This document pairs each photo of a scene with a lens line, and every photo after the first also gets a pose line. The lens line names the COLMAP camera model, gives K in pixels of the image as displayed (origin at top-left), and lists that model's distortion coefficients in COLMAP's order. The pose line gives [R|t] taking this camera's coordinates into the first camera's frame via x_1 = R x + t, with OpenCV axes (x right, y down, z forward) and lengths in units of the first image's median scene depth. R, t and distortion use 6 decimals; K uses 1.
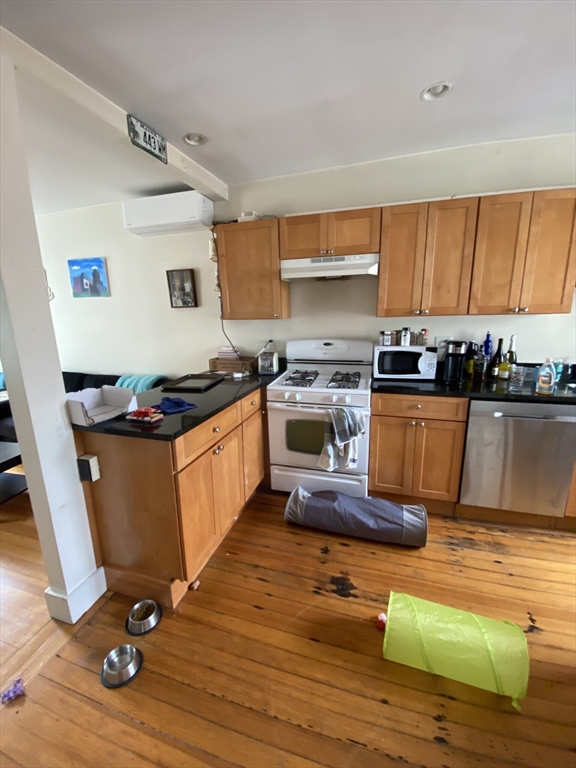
lens RADIAL K [[311.2, 0, 283.9], [0, 311.2, 381.6], [0, 0, 1]] dist [0.002195, -0.011929]
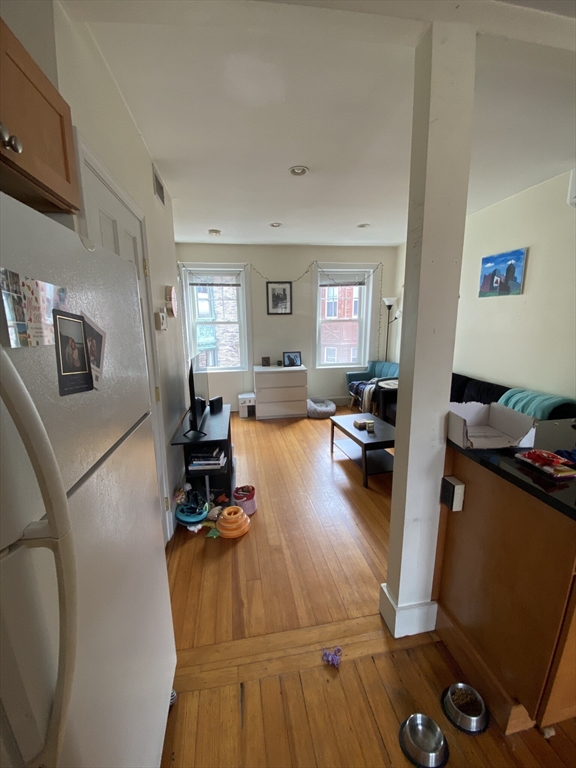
lens RADIAL K [[311.2, 0, 286.6], [0, 311.2, 378.0], [0, 0, 1]] dist [0.002195, -0.011929]
pose [[0.446312, 0.179032, -0.876786, -0.103351], [-0.191368, 0.976212, 0.101921, -0.025615], [0.874176, 0.122301, 0.469956, 0.118994]]
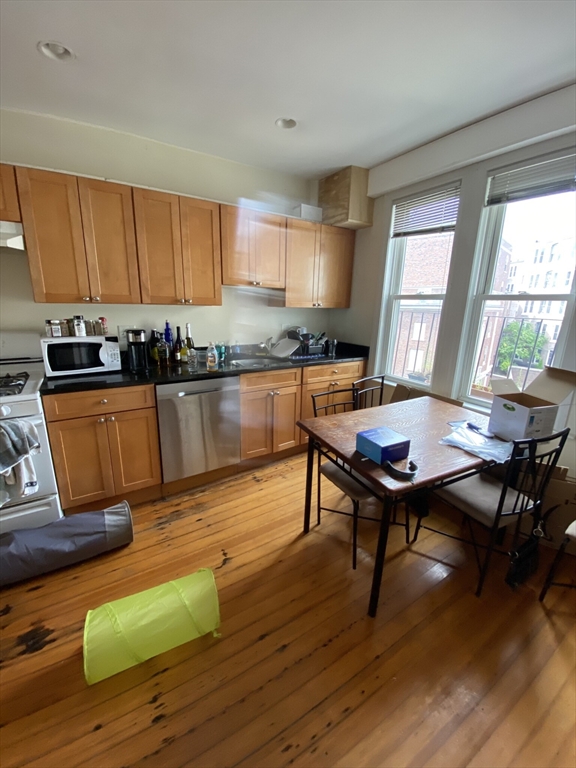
lens RADIAL K [[311.2, 0, 292.7], [0, 311.2, 380.0], [0, 0, 1]] dist [0.002195, -0.011929]
pose [[0.641008, -0.147706, 0.753188, 0.108325], [0.123040, 0.988392, 0.089118, 0.003524], [-0.757608, 0.035547, 0.651741, -0.039681]]
